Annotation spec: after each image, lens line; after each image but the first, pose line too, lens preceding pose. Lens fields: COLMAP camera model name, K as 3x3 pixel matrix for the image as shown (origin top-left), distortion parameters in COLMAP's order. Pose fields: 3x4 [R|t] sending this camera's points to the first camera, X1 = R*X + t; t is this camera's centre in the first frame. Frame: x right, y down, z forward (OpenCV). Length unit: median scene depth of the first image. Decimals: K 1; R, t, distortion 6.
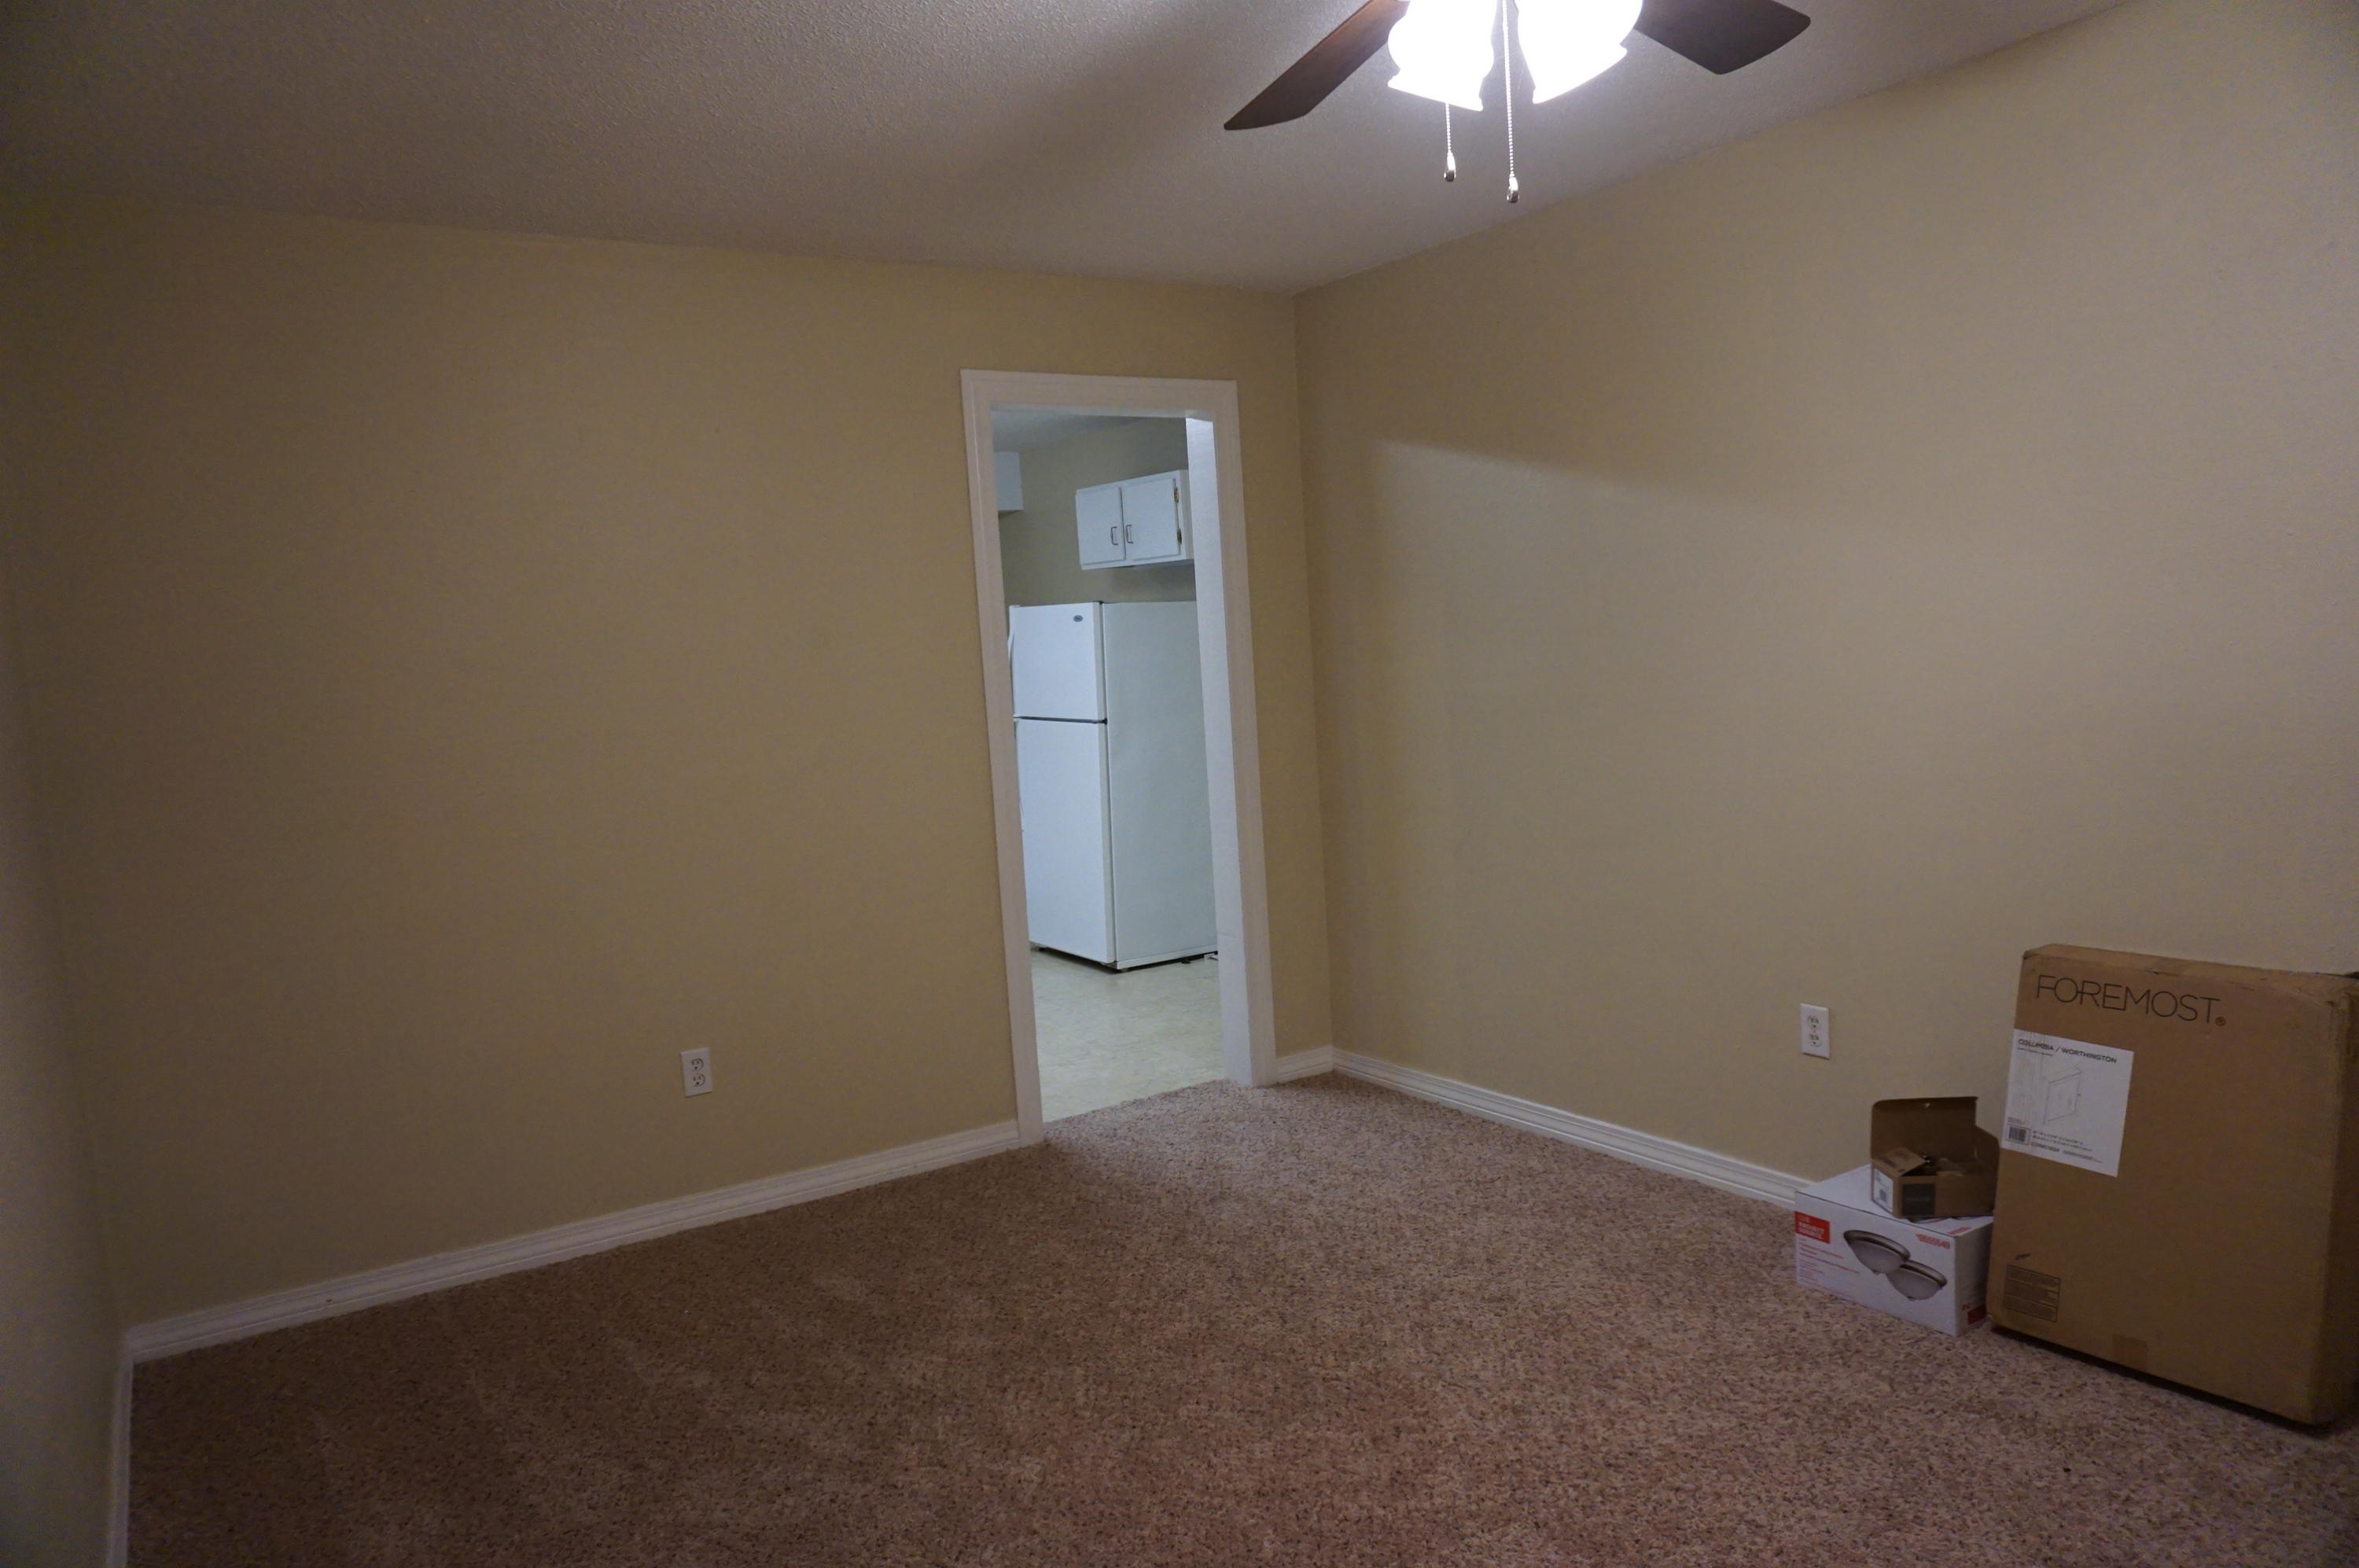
lens RADIAL K [[1572.3, 0, 1179.5], [0, 1572.3, 784.0], [0, 0, 1]] dist [-0.070727, 0.053436]
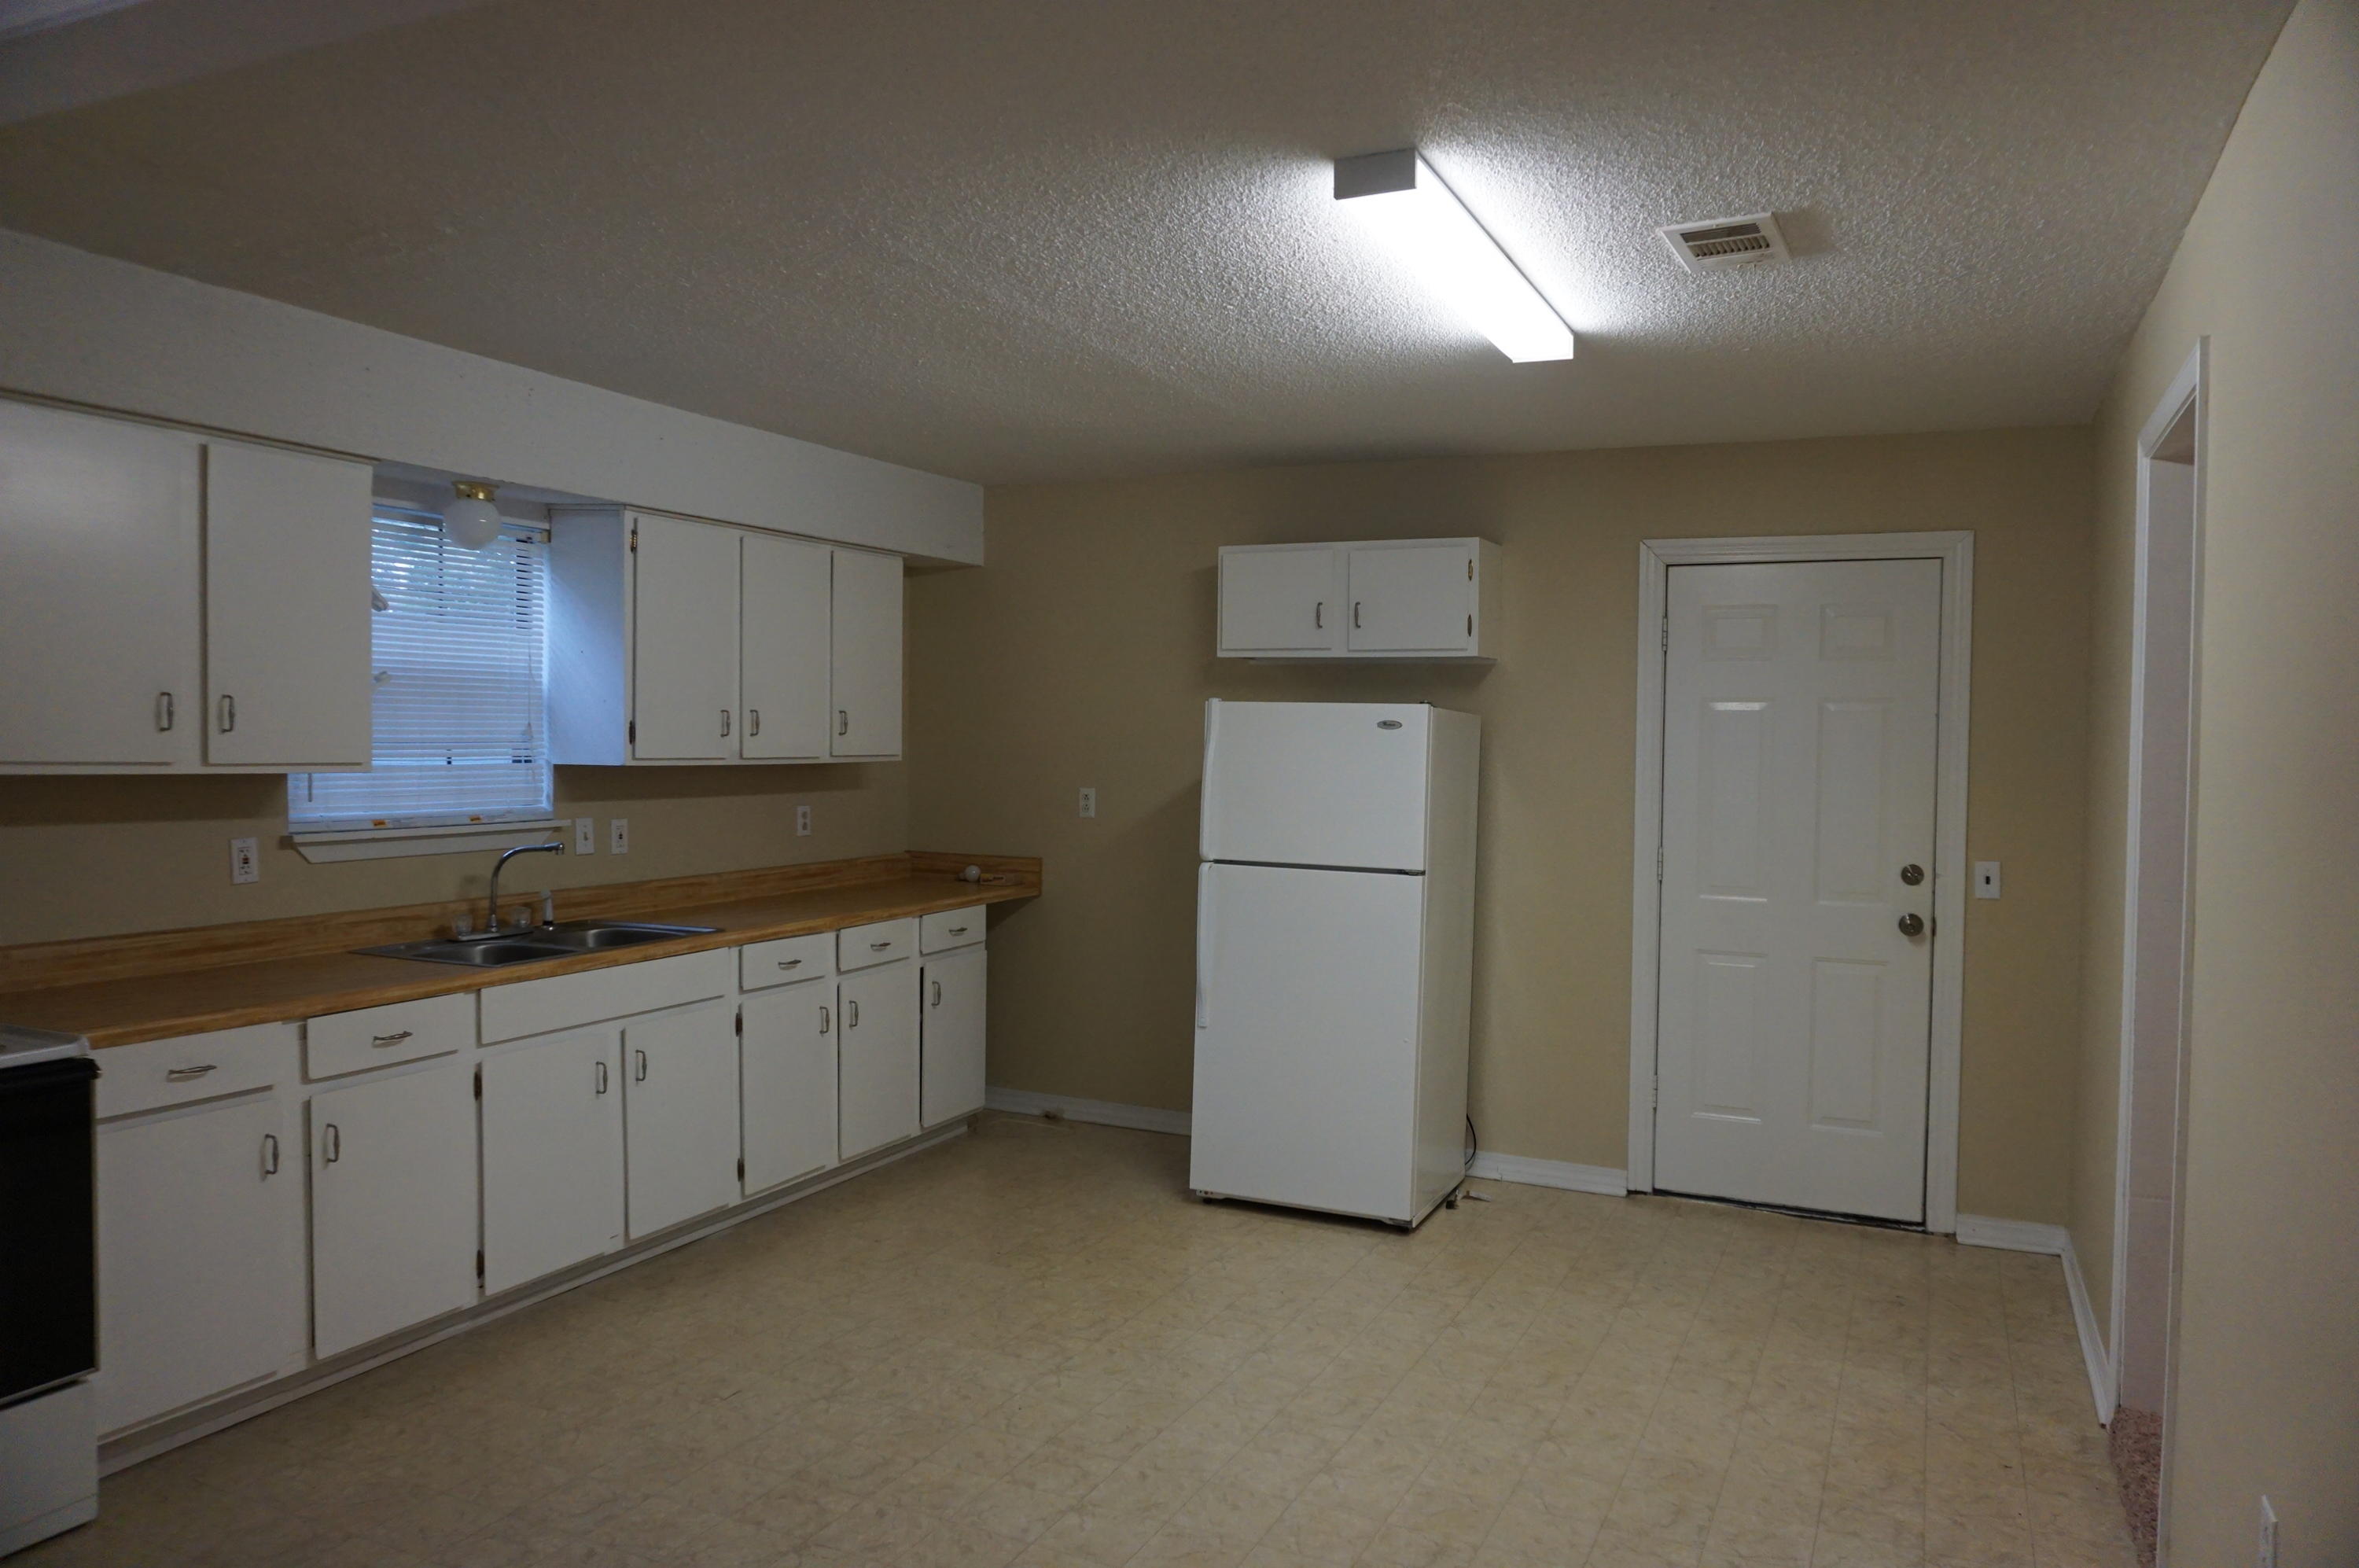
lens RADIAL K [[1572.3, 0, 1179.5], [0, 1572.3, 784.0], [0, 0, 1]] dist [-0.070727, 0.053436]
pose [[0.846807, 0.057423, 0.528792, -0.485817], [-0.010483, 0.995764, -0.091346, -0.013468], [-0.531797, 0.071809, 0.843822, 0.438367]]
